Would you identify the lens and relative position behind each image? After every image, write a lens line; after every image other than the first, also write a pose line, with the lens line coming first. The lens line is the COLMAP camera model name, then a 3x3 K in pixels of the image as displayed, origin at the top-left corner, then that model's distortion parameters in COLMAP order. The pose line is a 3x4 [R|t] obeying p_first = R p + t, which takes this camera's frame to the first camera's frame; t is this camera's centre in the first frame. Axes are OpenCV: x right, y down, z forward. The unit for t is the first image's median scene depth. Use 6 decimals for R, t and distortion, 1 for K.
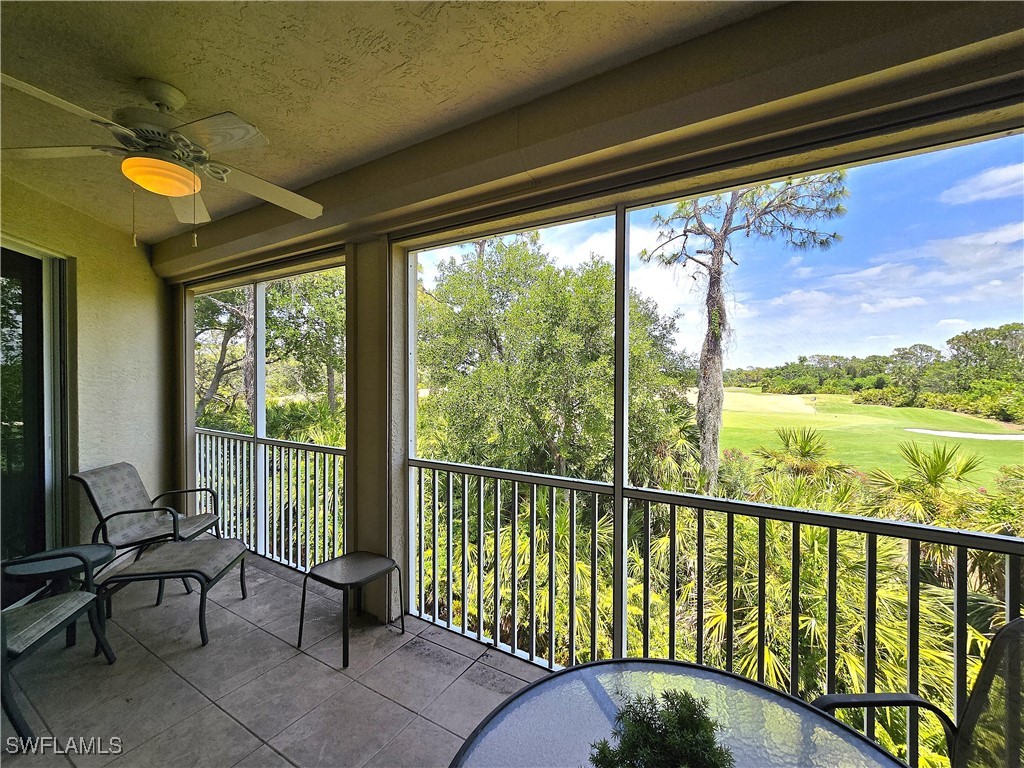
lens RADIAL K [[418.7, 0, 520.6], [0, 418.7, 383.2], [0, 0, 1]] dist [-0.001718, -0.000075]
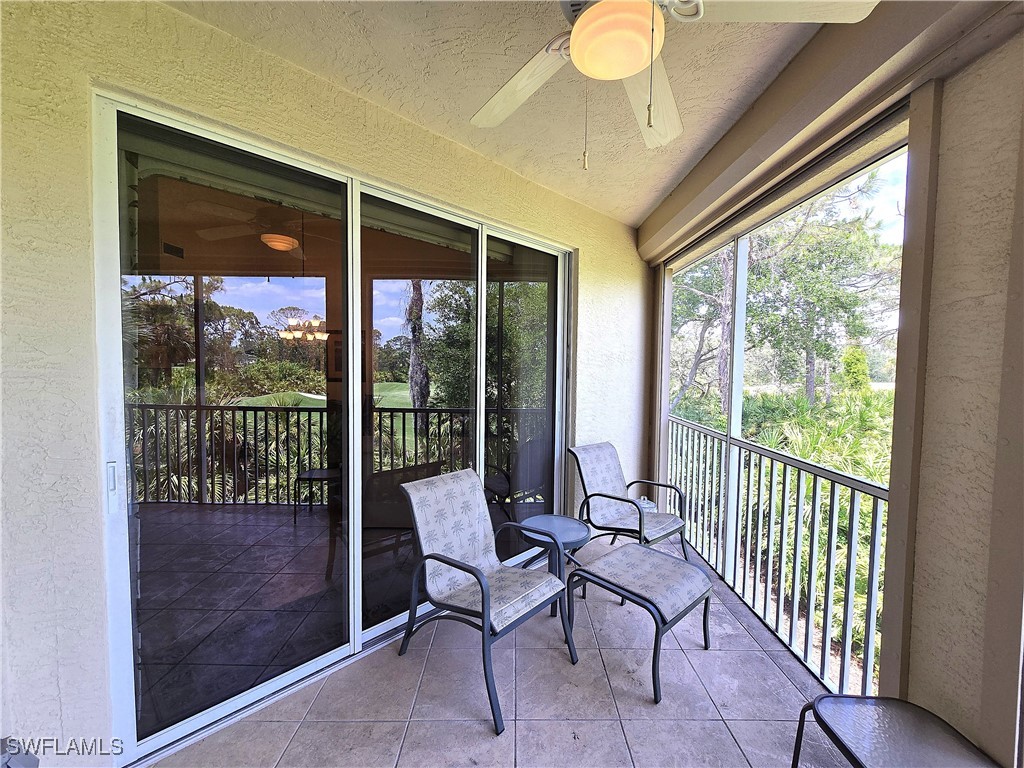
lens RADIAL K [[418.7, 0, 520.6], [0, 418.7, 383.2], [0, 0, 1]] dist [-0.001718, -0.000075]
pose [[0.518783, 0.043599, -0.853794, -0.166139], [-0.022976, 0.999049, 0.037056, 0.008840], [0.854597, 0.000393, 0.519291, 0.252444]]
